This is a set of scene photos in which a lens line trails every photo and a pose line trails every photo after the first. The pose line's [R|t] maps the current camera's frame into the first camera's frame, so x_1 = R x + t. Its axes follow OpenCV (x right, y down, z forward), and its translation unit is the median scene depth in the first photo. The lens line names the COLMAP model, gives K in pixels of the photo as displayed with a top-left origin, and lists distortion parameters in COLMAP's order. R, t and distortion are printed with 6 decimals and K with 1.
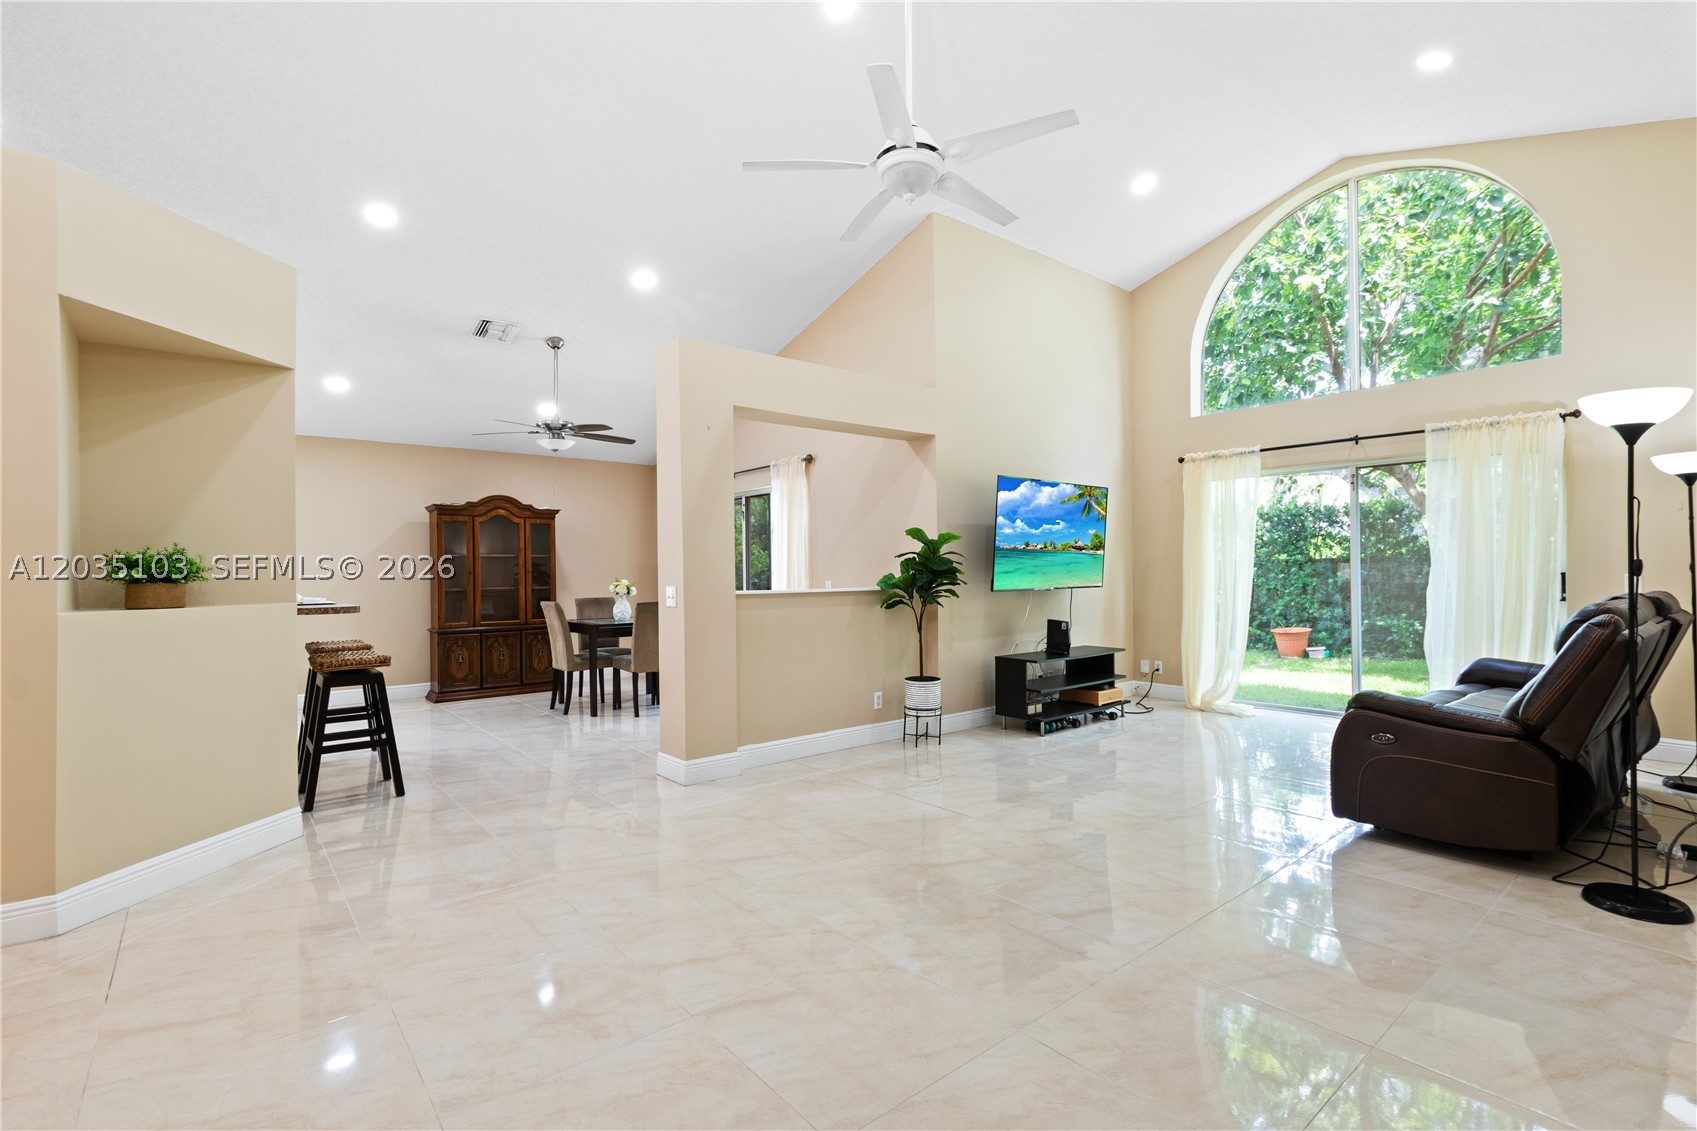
lens RADIAL K [[778.2, 0, 877.5], [0, 778.2, 573.5], [0, 0, 1]] dist [-0.015777, 0.000544]
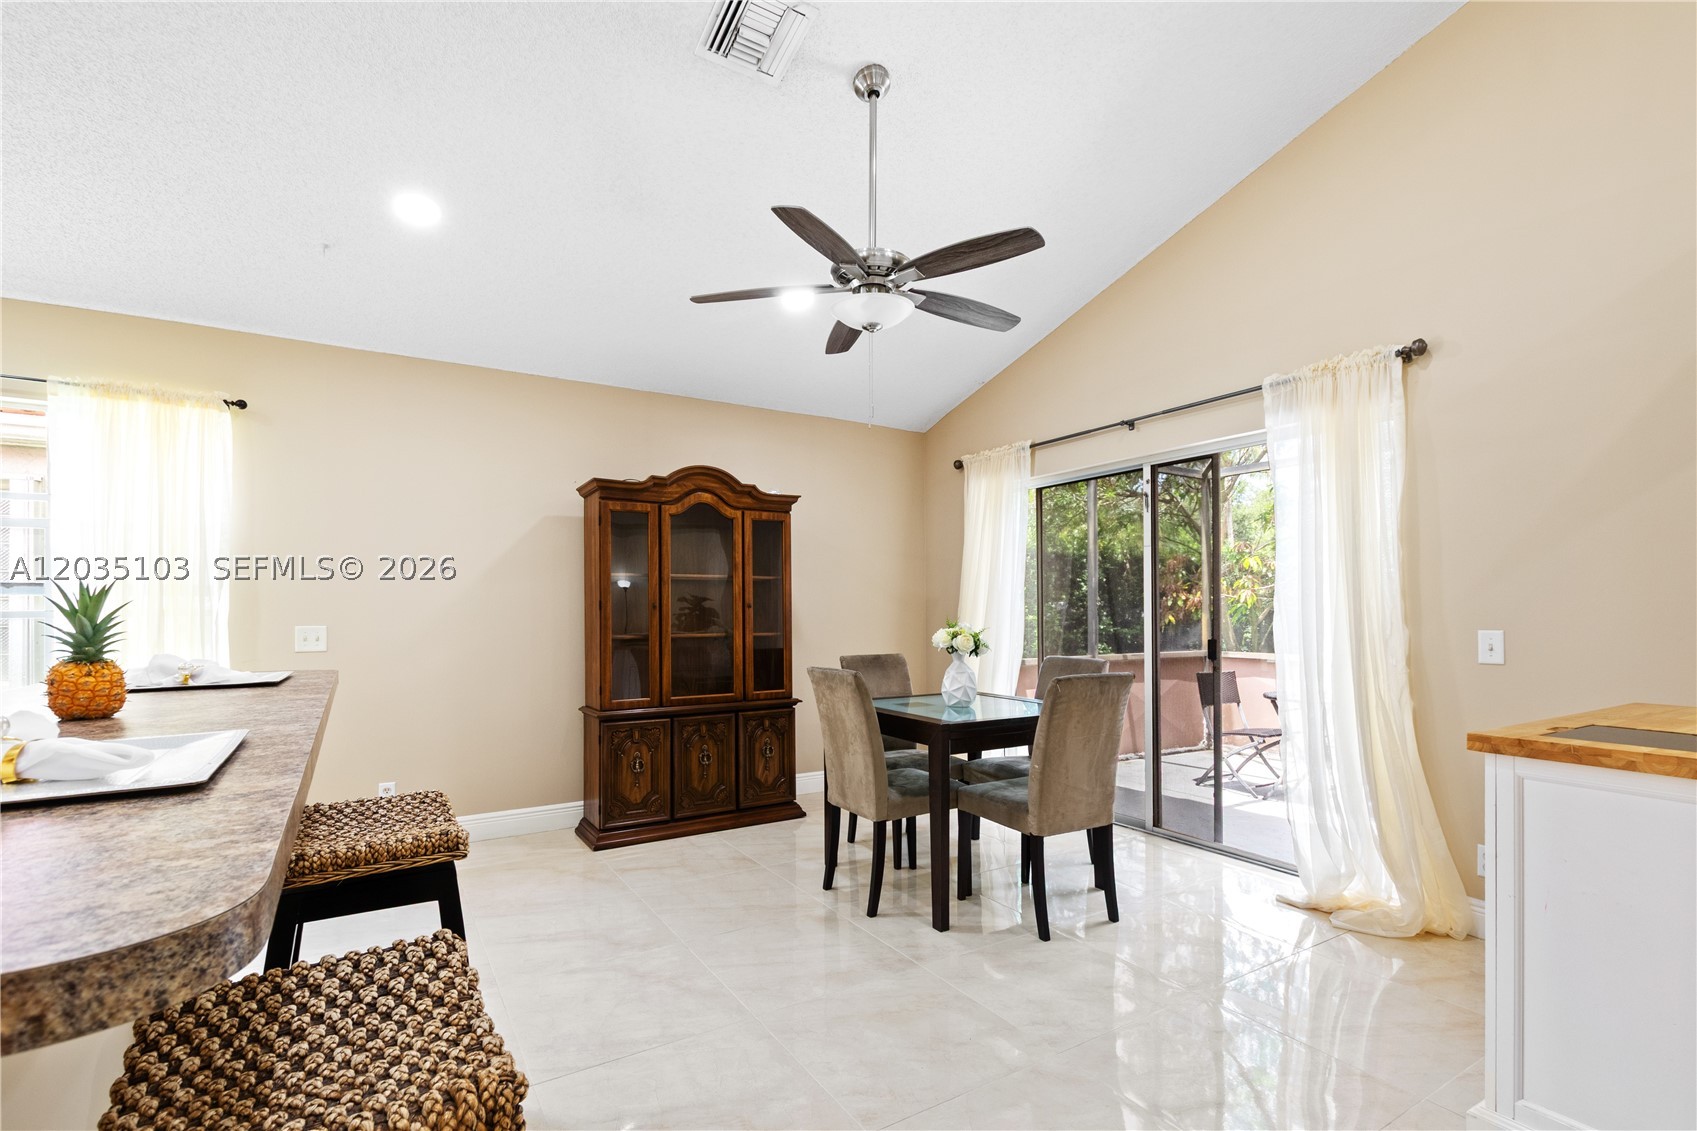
lens RADIAL K [[778.2, 0, 860.1], [0, 778.2, 614.0], [0, 0, 1]] dist [-0.015777, 0.000544]
pose [[0.989050, 0.007225, -0.147401, -0.298705], [-0.006801, 0.999971, 0.003377, 0.001106], [0.147421, -0.002337, 0.989071, 0.475656]]
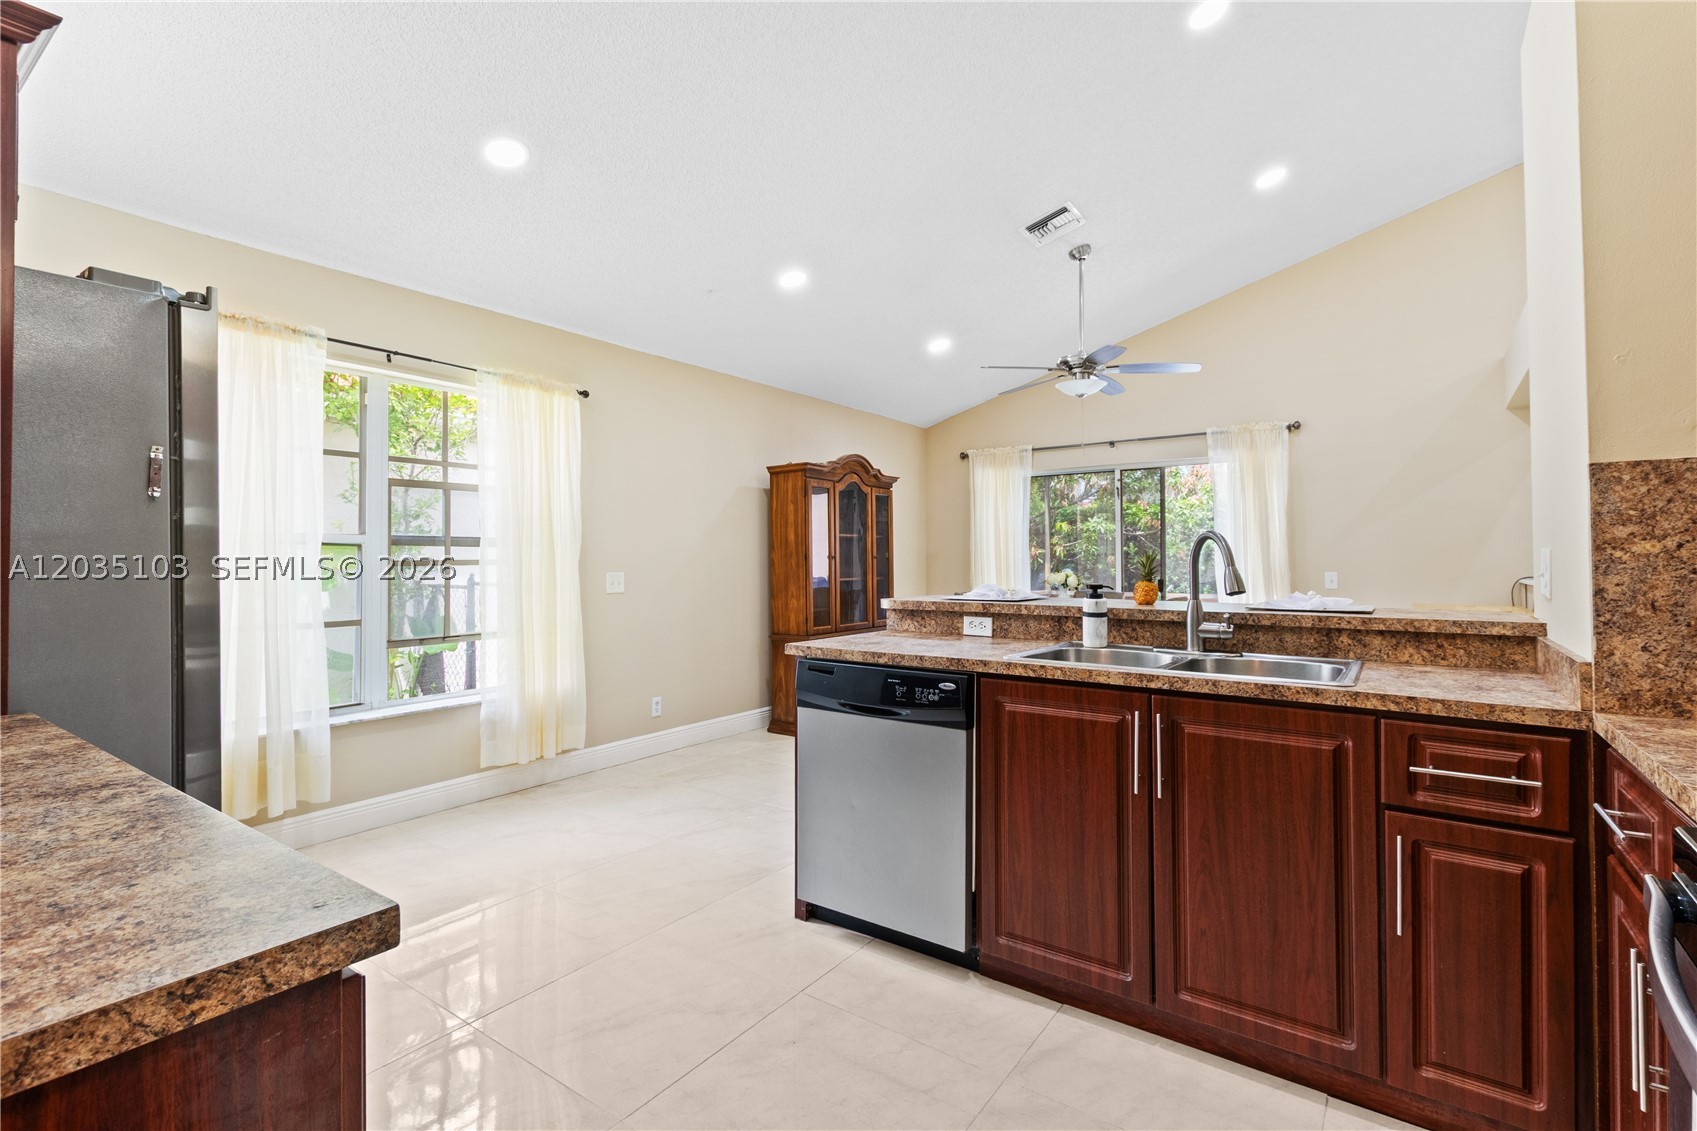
lens RADIAL K [[778.2, 0, 838.6], [0, 778.2, 557.9], [0, 0, 1]] dist [-0.015777, 0.000544]
pose [[0.973961, 0.009680, 0.226507, -0.680282], [-0.008724, 0.999948, -0.005222, 0.002597], [-0.226546, 0.003110, 0.973996, 0.272408]]
